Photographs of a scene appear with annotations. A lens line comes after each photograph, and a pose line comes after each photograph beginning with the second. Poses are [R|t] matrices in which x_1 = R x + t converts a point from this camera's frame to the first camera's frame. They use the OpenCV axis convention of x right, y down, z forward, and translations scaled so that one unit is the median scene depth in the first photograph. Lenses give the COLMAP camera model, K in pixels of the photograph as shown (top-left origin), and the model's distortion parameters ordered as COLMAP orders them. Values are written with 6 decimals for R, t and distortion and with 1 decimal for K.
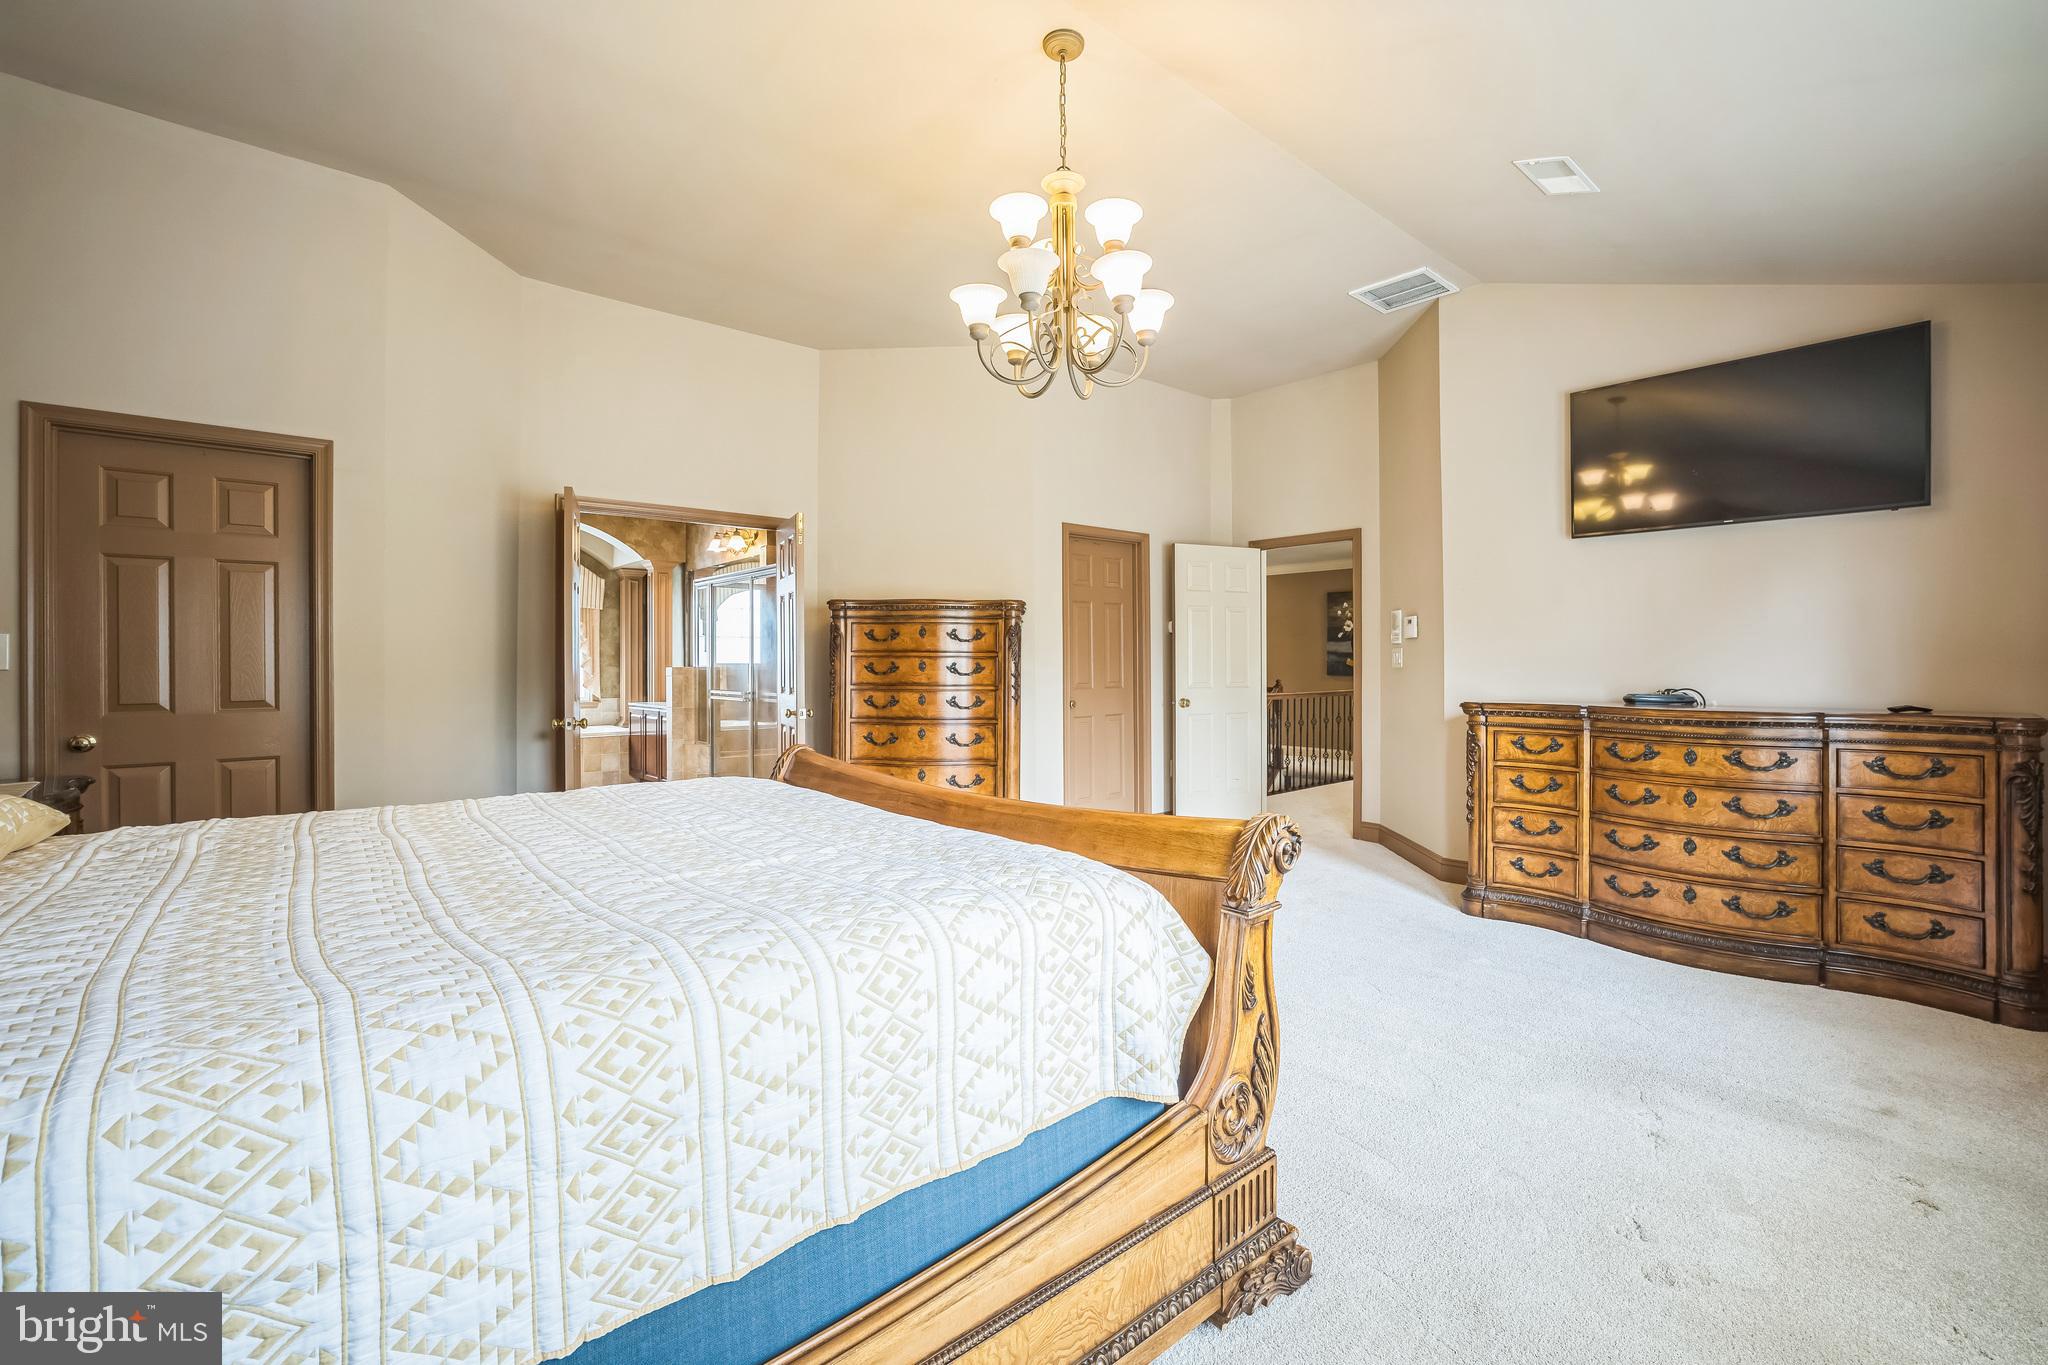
lens RADIAL K [[870.3, 0, 1021.5], [0, 870.3, 675.4], [0, 0, 1]] dist [-0.002393, 0.000338]
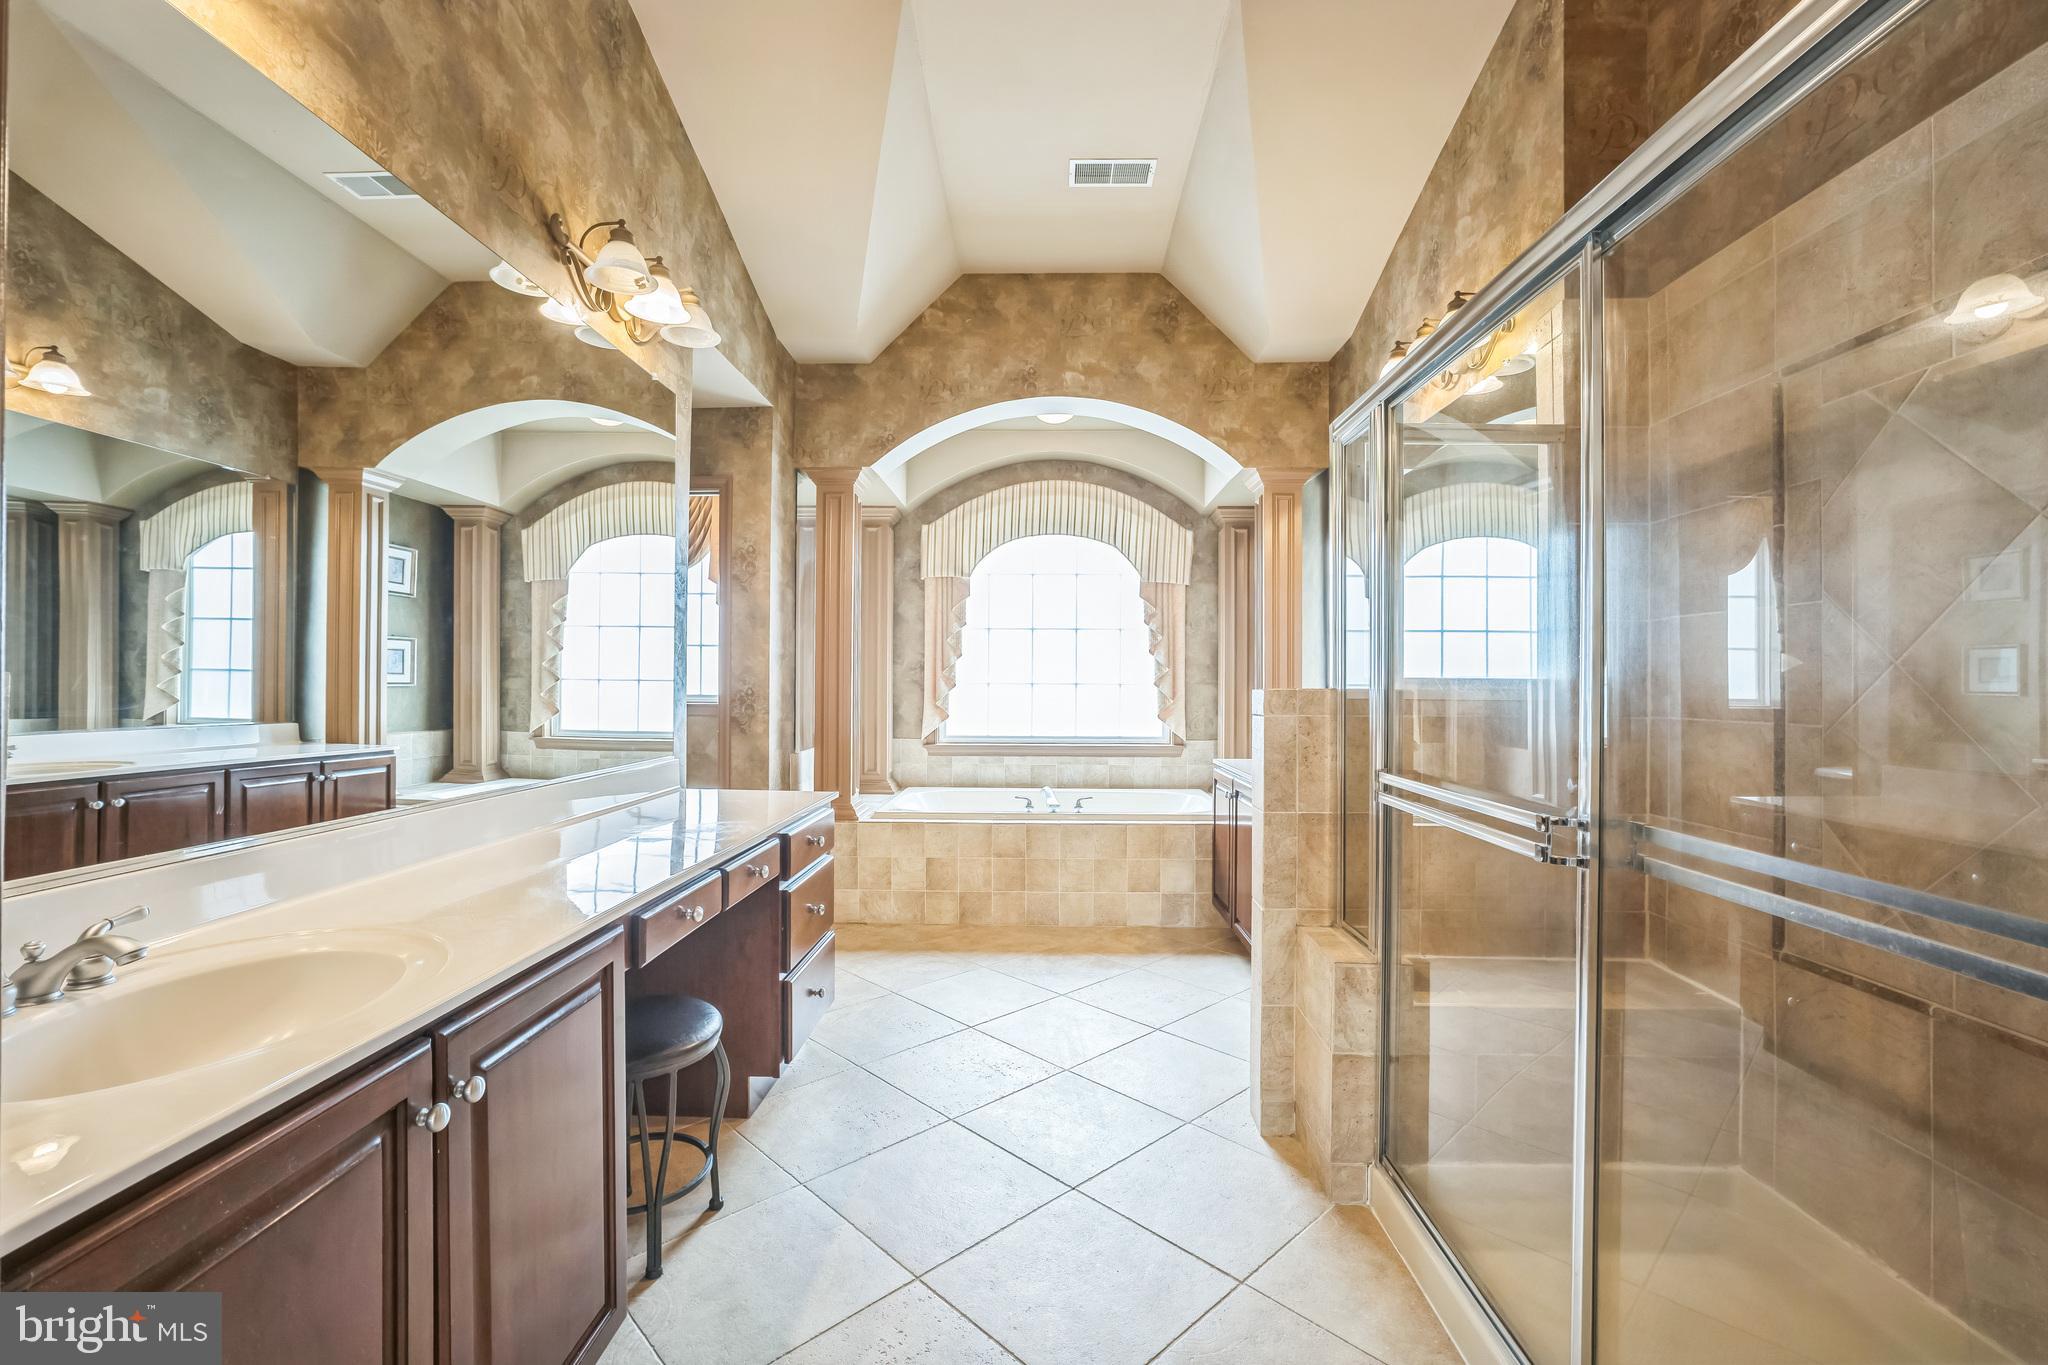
lens RADIAL K [[870.3, 0, 1027.7], [0, 870.3, 683.5], [0, 0, 1]] dist [-0.002393, 0.000338]
pose [[0.746063, 0.002438, -0.665871, -0.197027], [-0.008011, 0.999954, -0.005315, -0.007844], [0.665827, 0.009300, 0.746048, 0.551461]]
